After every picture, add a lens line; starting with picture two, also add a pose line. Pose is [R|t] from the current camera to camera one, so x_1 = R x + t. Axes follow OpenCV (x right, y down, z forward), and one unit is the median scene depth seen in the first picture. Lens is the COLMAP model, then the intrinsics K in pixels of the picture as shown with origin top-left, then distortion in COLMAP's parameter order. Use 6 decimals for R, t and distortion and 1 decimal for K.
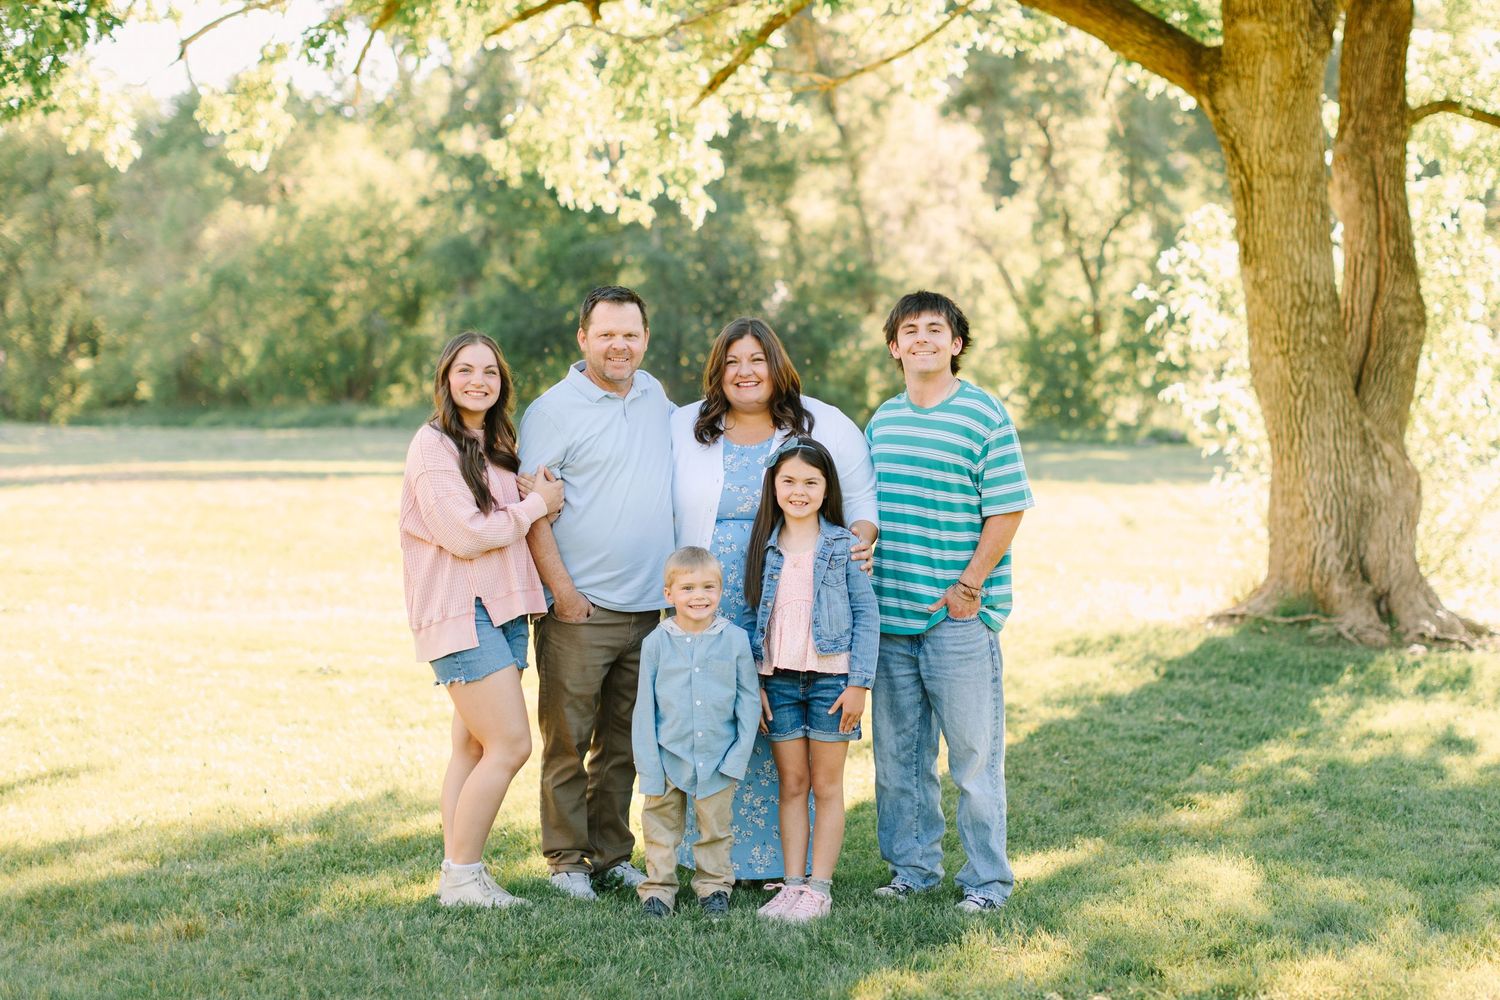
lens RADIAL K [[2629.8, 0, 800.3], [0, 2629.8, 405.2], [0, 0, 1]] dist [0.000651, 0.042795]
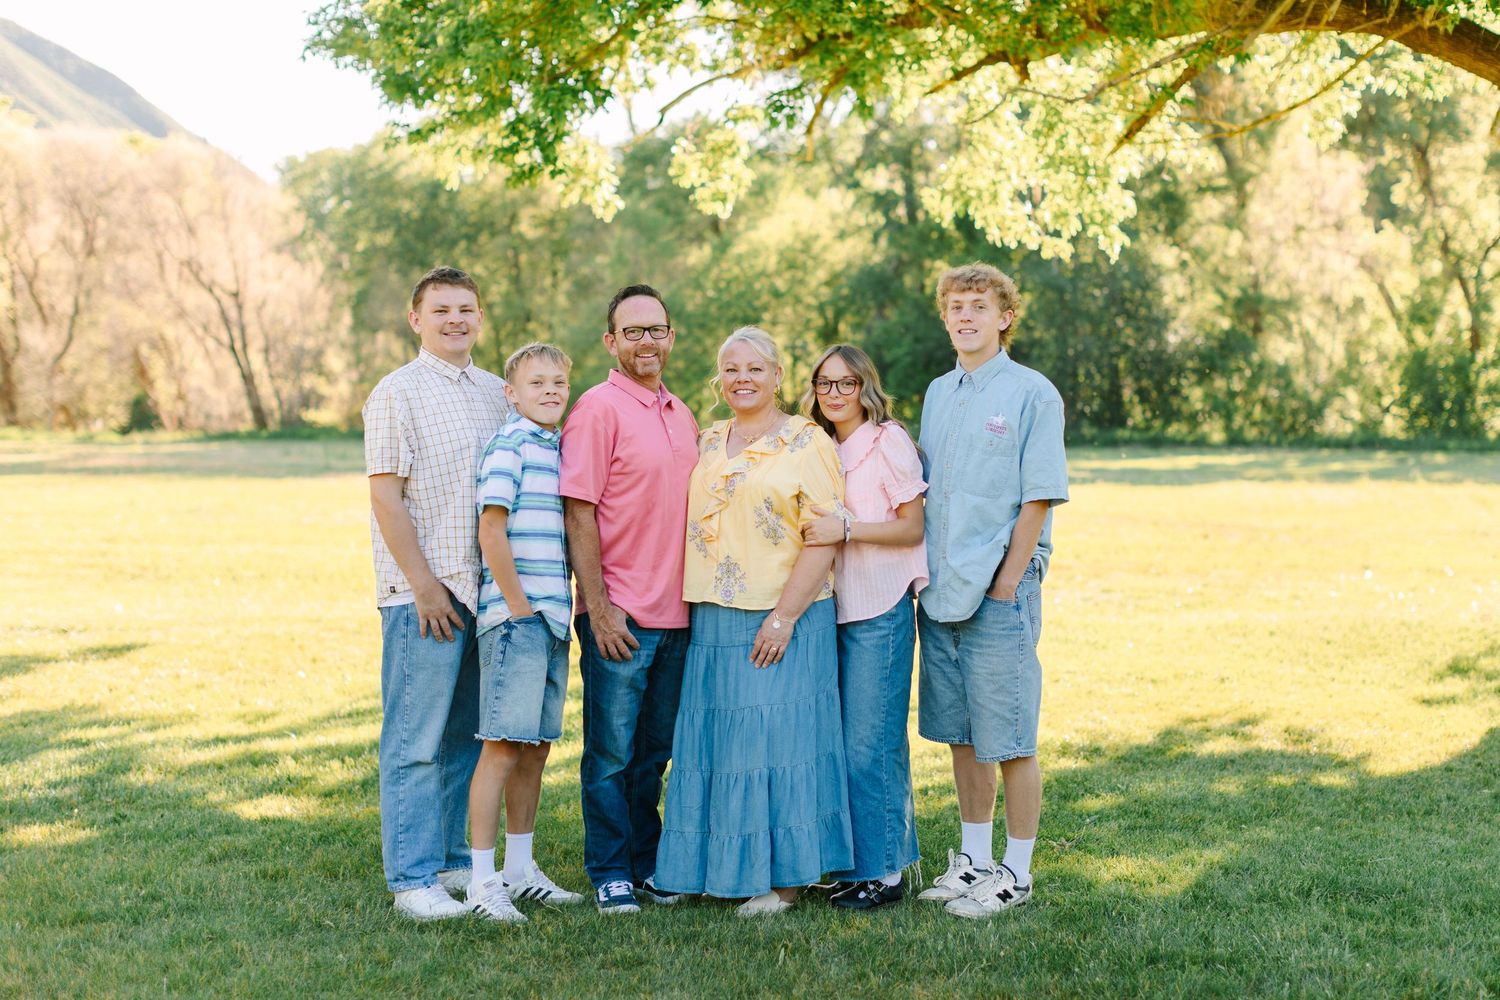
lens RADIAL K [[2439.6, 0, 753.9], [0, 2439.6, 497.2], [0, 0, 1]] dist [-0.013668, 0.096444]
pose [[0.985095, -0.001936, -0.172001, -0.011852], [0.007560, 0.999458, 0.032047, -0.002613], [0.171846, -0.032870, 0.984575, -0.041663]]
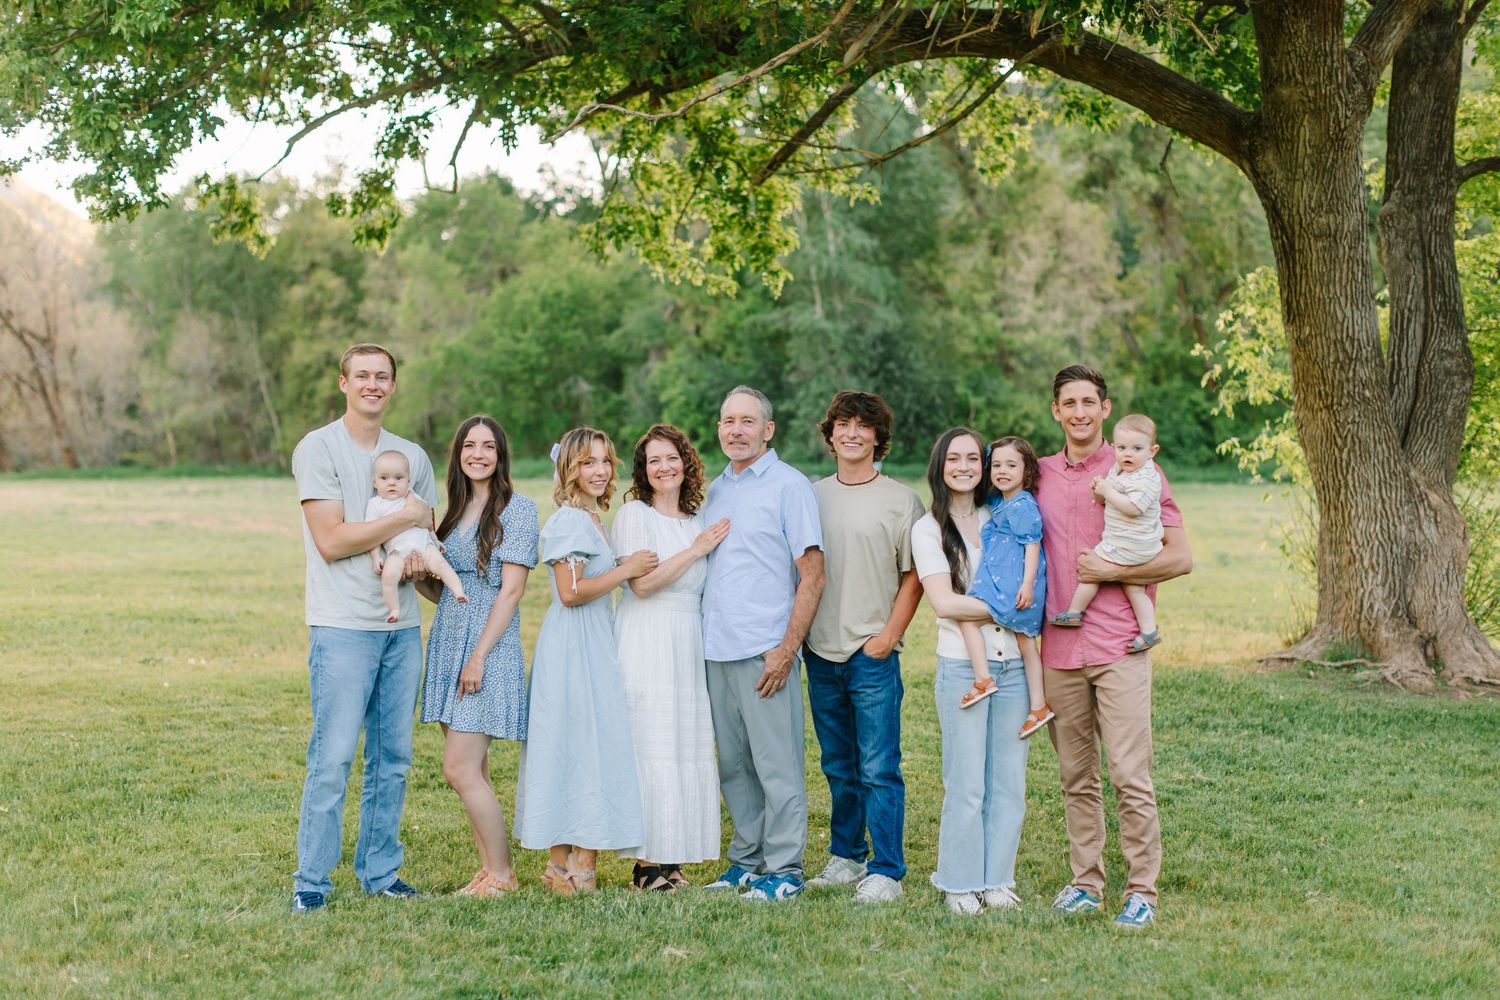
lens RADIAL K [[2198.1, 0, 752.5], [0, 2198.1, 499.1], [0, 0, 1]] dist [0.021540, 0.000874]
pose [[0.994169, -0.013748, -0.106956, 0.047107], [0.016195, 0.999626, 0.022041, -0.005972], [0.106613, -0.023645, 0.994019, 0.105038]]
